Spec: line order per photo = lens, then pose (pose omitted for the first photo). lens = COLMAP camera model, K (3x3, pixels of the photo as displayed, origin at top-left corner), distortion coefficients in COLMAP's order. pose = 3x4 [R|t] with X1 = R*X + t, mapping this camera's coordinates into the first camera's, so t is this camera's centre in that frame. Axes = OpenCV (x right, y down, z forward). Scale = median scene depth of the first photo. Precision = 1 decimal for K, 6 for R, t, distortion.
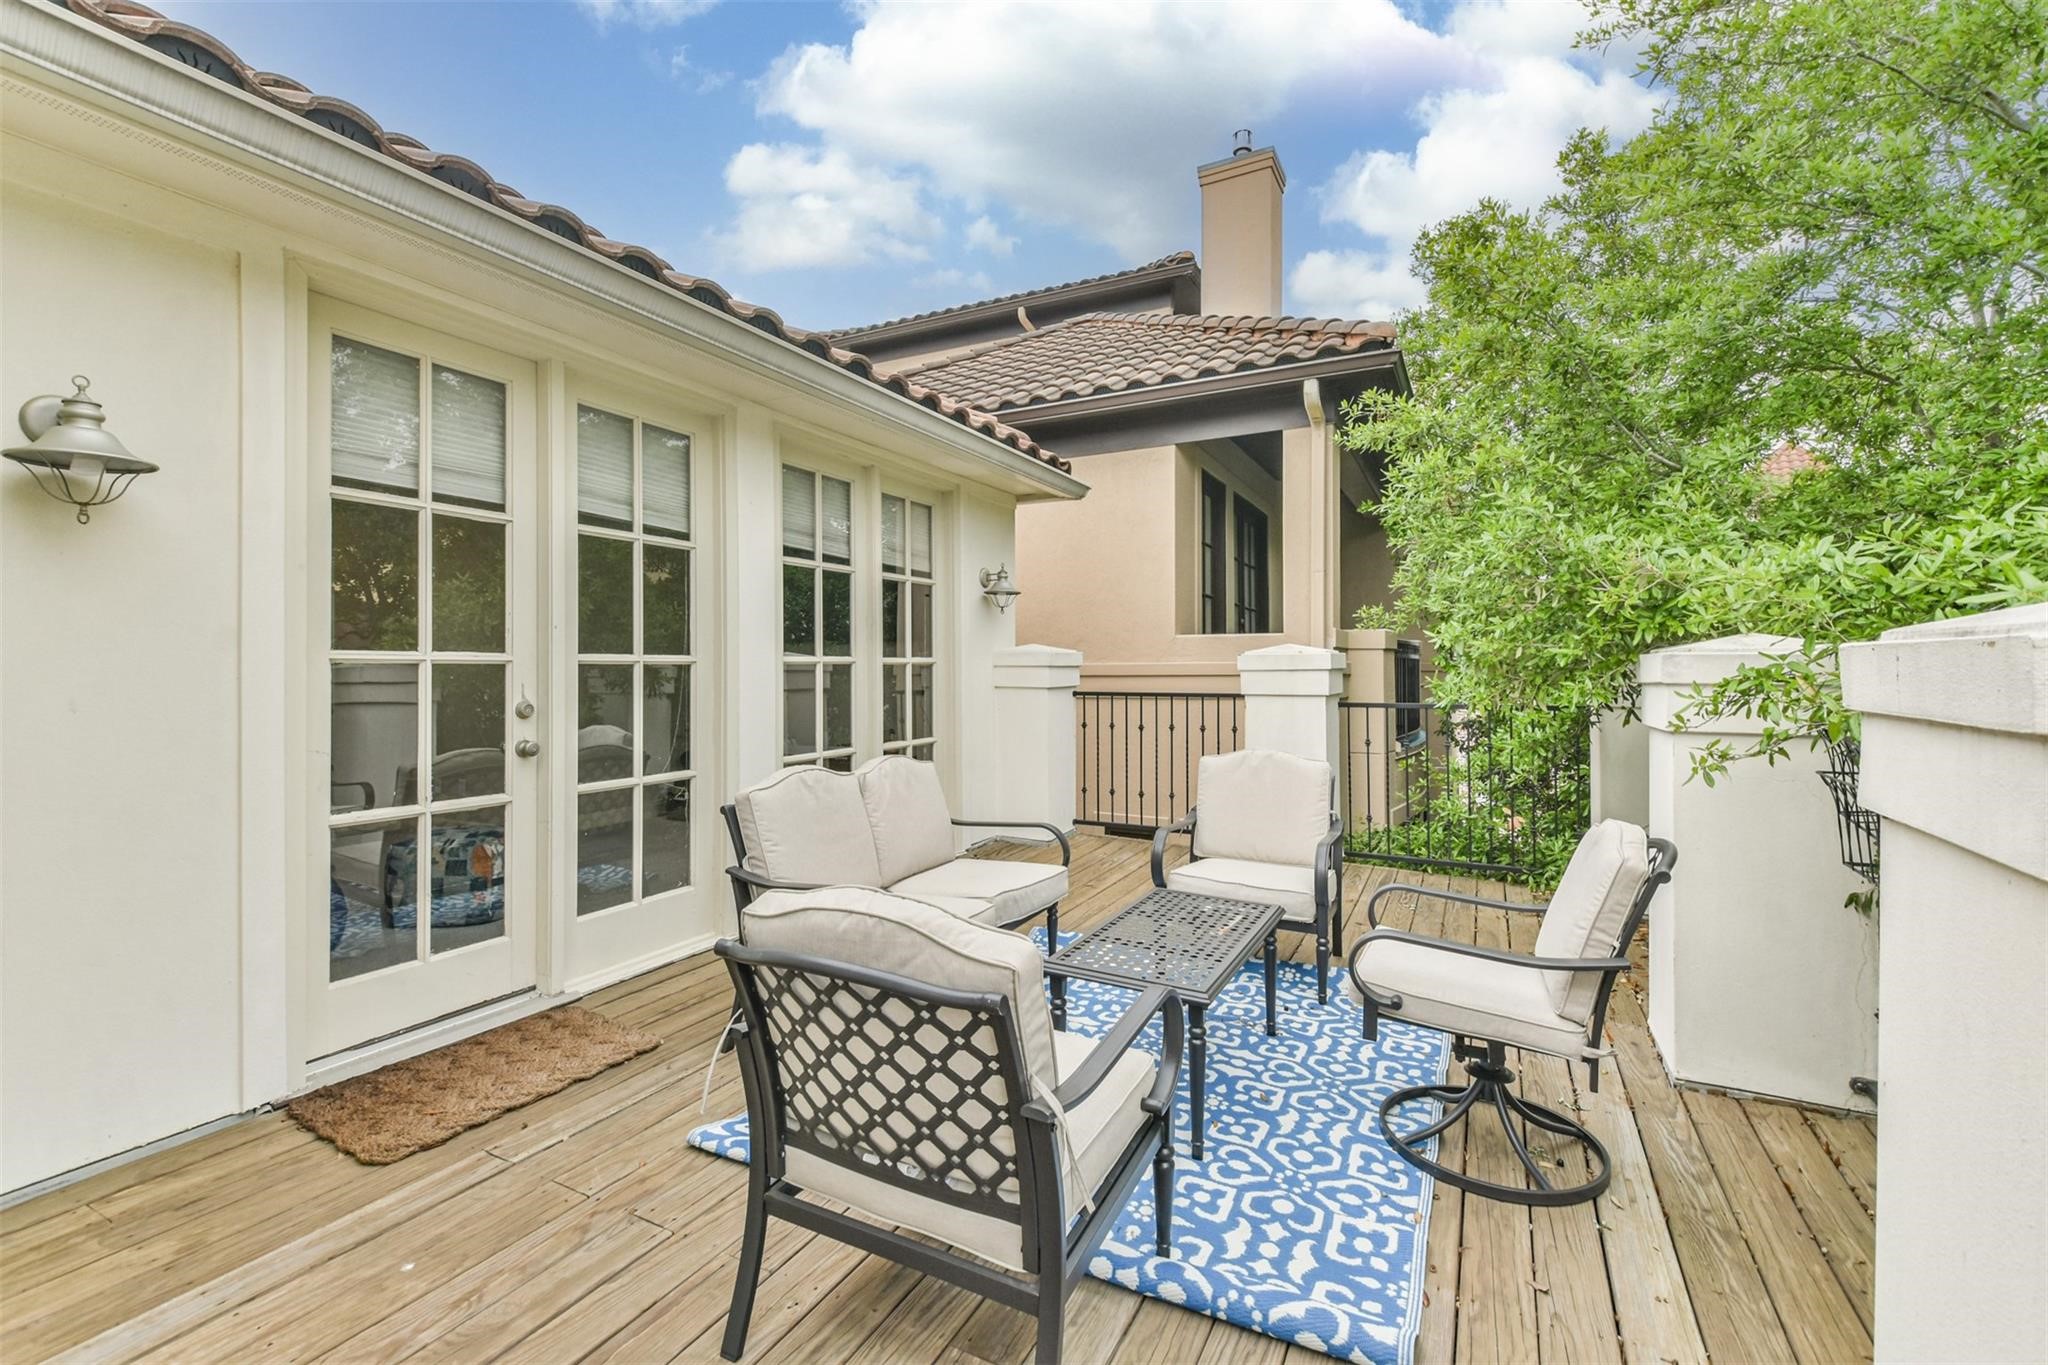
lens RADIAL K [[888.0, 0, 1013.4], [0, 888.0, 661.5], [0, 0, 1]] dist [0.031838, -0.011209]
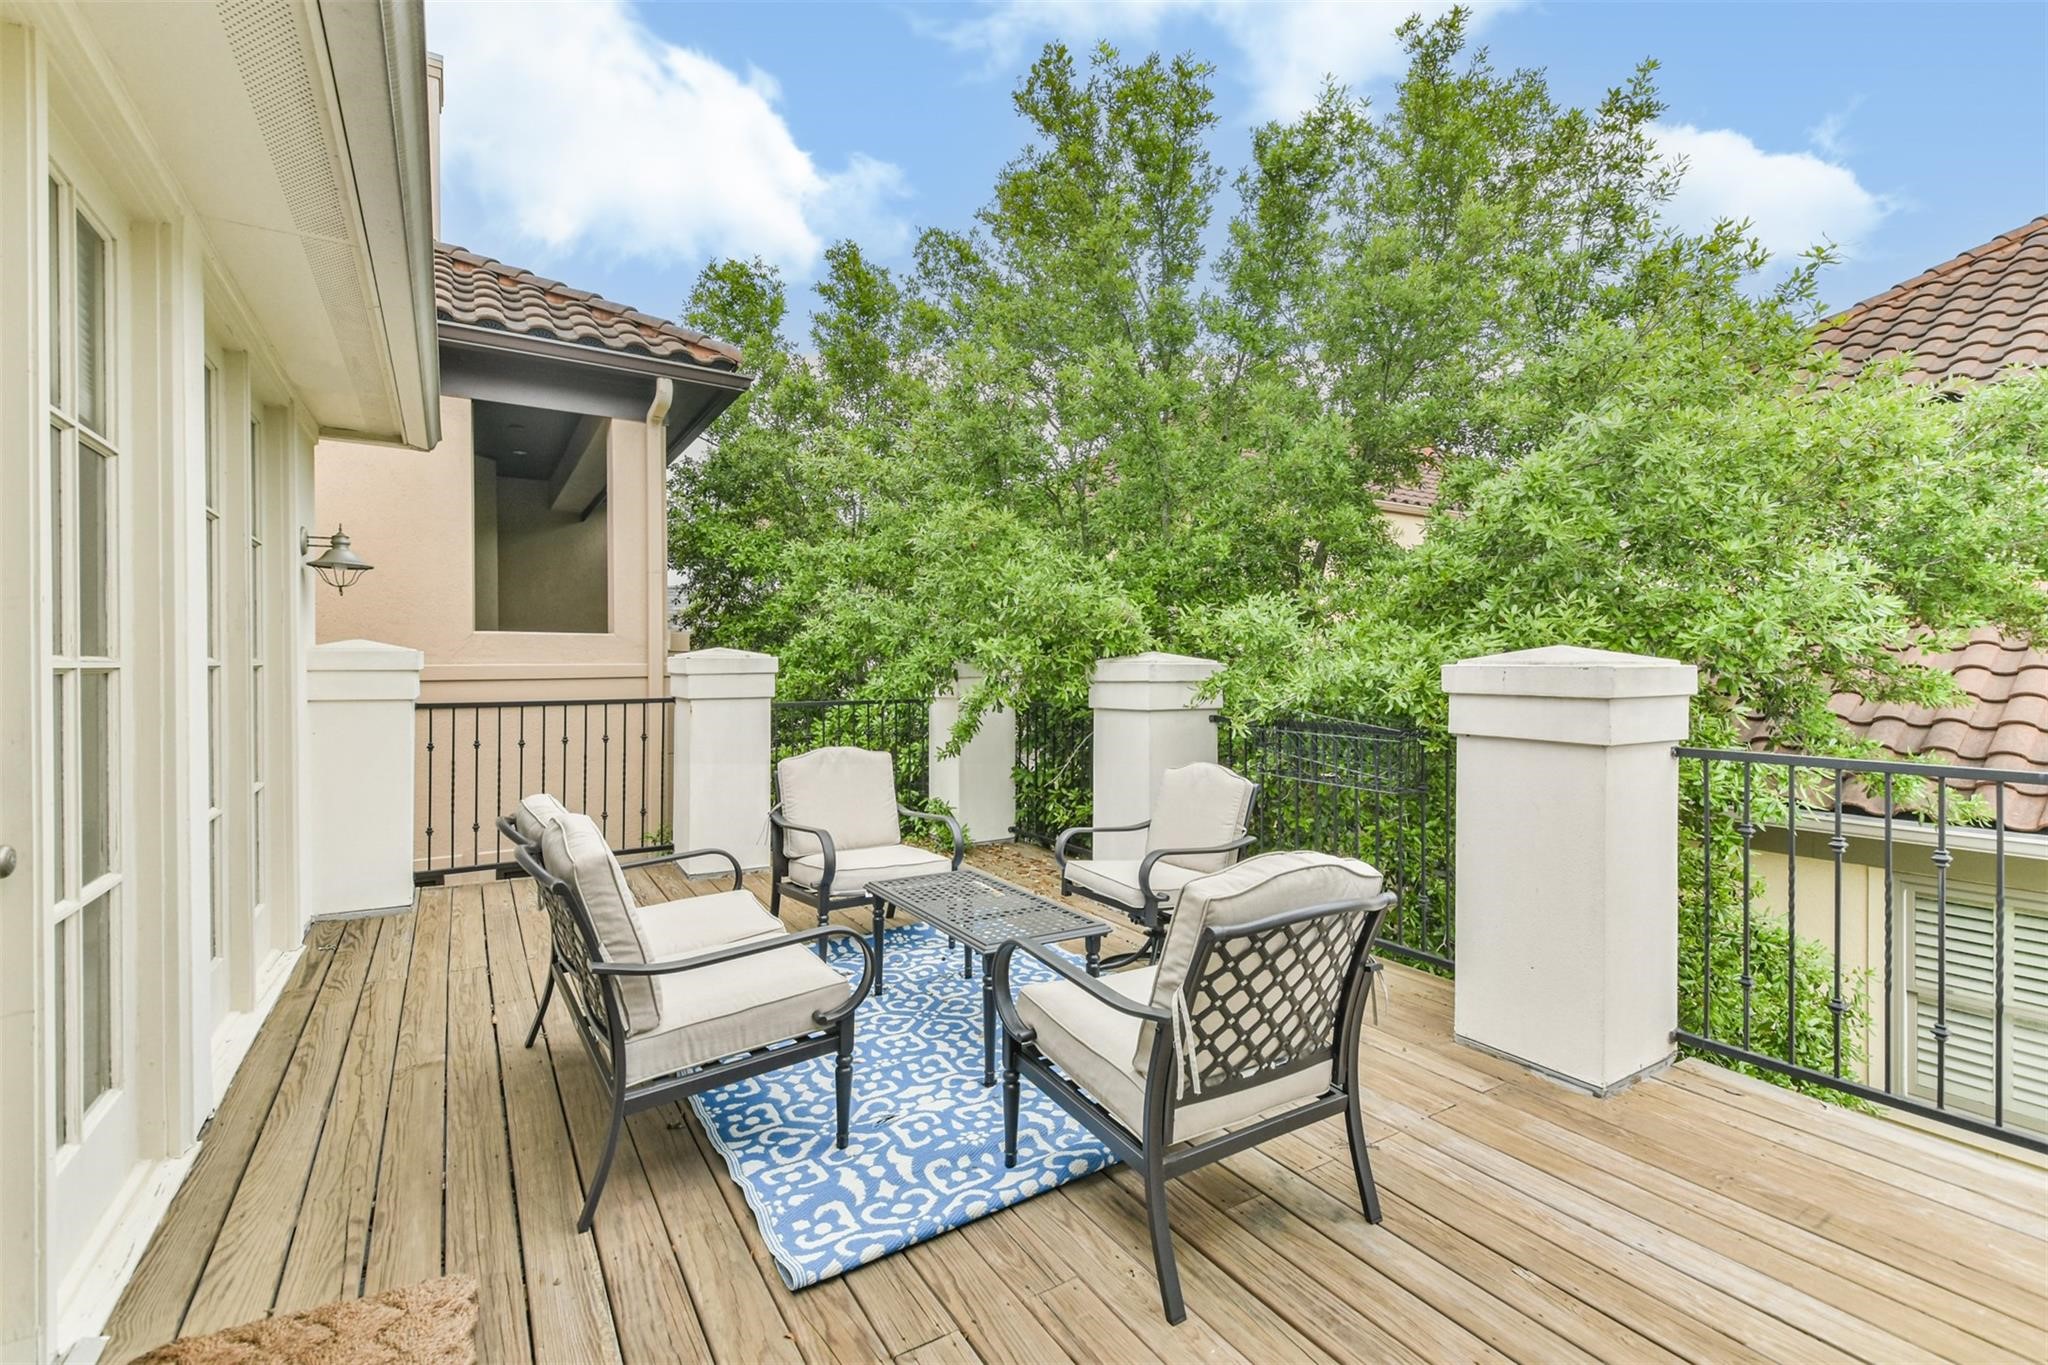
lens RADIAL K [[888.0, 0, 1016.8], [0, 888.0, 682.8], [0, 0, 1]] dist [0.031838, -0.011209]
pose [[0.482126, -0.020487, 0.875862, -0.364070], [-0.001093, 0.999712, 0.023986, -0.003301], [-0.876101, -0.012522, 0.481965, 0.182361]]
